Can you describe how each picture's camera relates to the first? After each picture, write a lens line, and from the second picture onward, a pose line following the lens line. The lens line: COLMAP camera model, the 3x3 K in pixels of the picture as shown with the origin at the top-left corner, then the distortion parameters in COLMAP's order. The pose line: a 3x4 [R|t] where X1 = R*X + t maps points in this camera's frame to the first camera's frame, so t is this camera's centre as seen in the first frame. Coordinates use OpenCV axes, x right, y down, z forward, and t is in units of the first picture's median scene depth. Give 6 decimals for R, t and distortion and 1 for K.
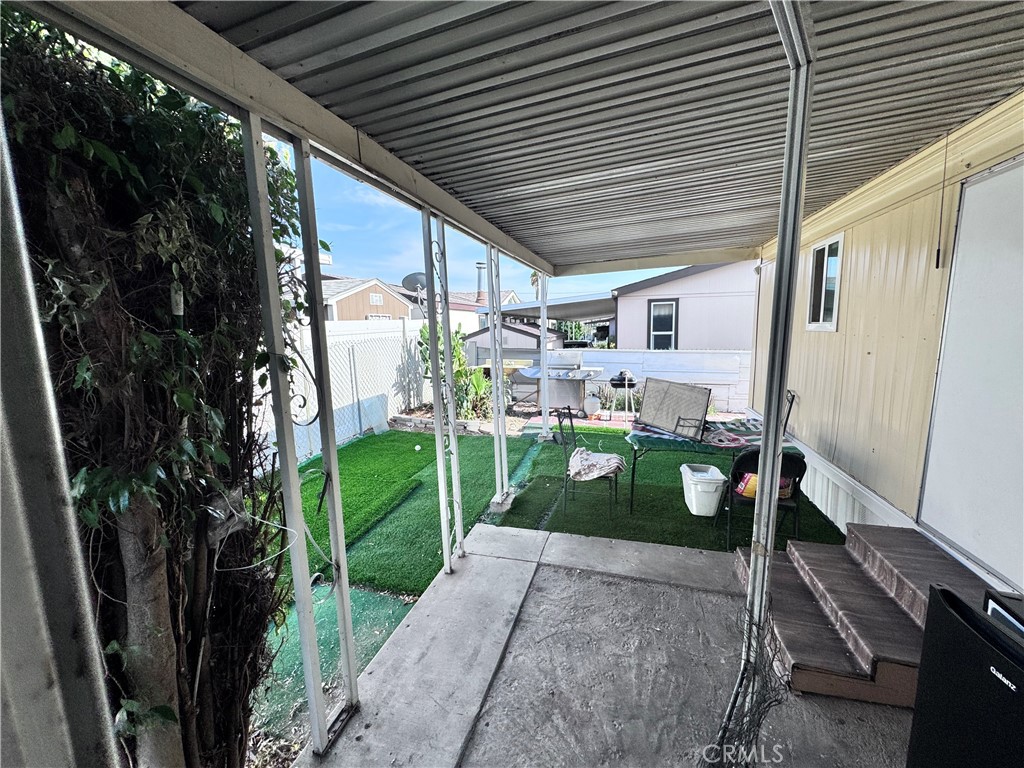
lens RADIAL K [[412.5, 0, 512.0], [0, 412.5, 384.0], [0, 0, 1]] dist [-0.000250, -0.000100]
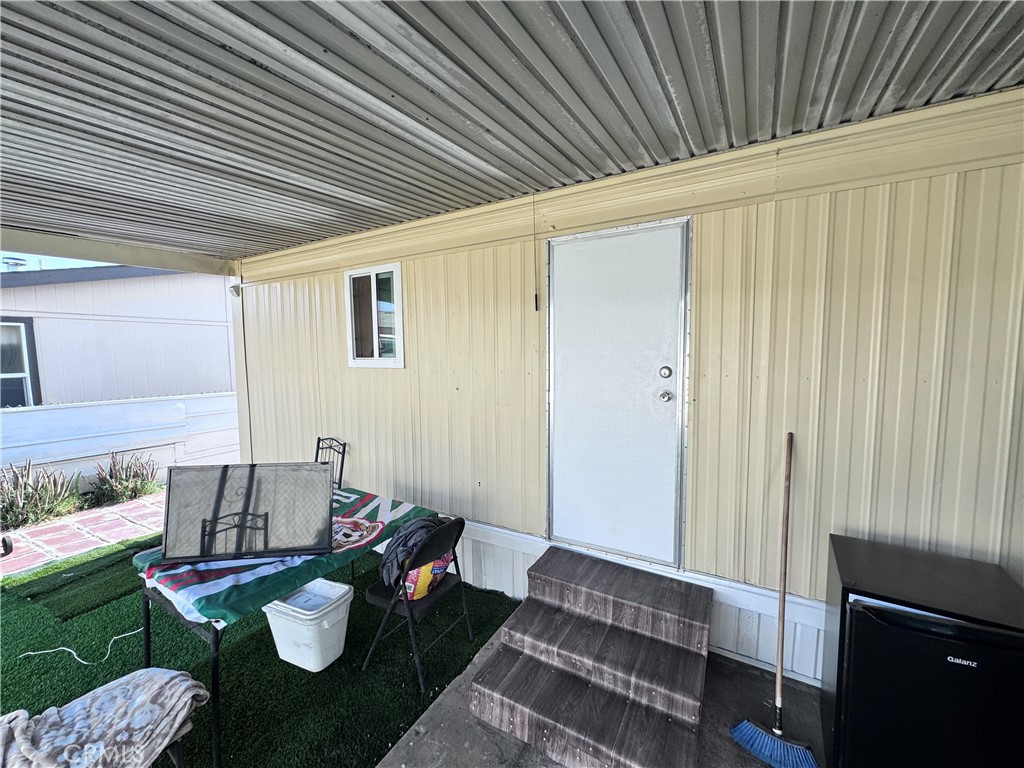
lens RADIAL K [[412.5, 0, 512.0], [0, 412.5, 384.0], [0, 0, 1]] dist [-0.000250, -0.000100]
pose [[0.237148, -0.060997, 0.969557, -0.058811], [0.143000, 0.989347, 0.027265, -0.084218], [-0.960891, 0.132180, 0.243344, 0.560585]]
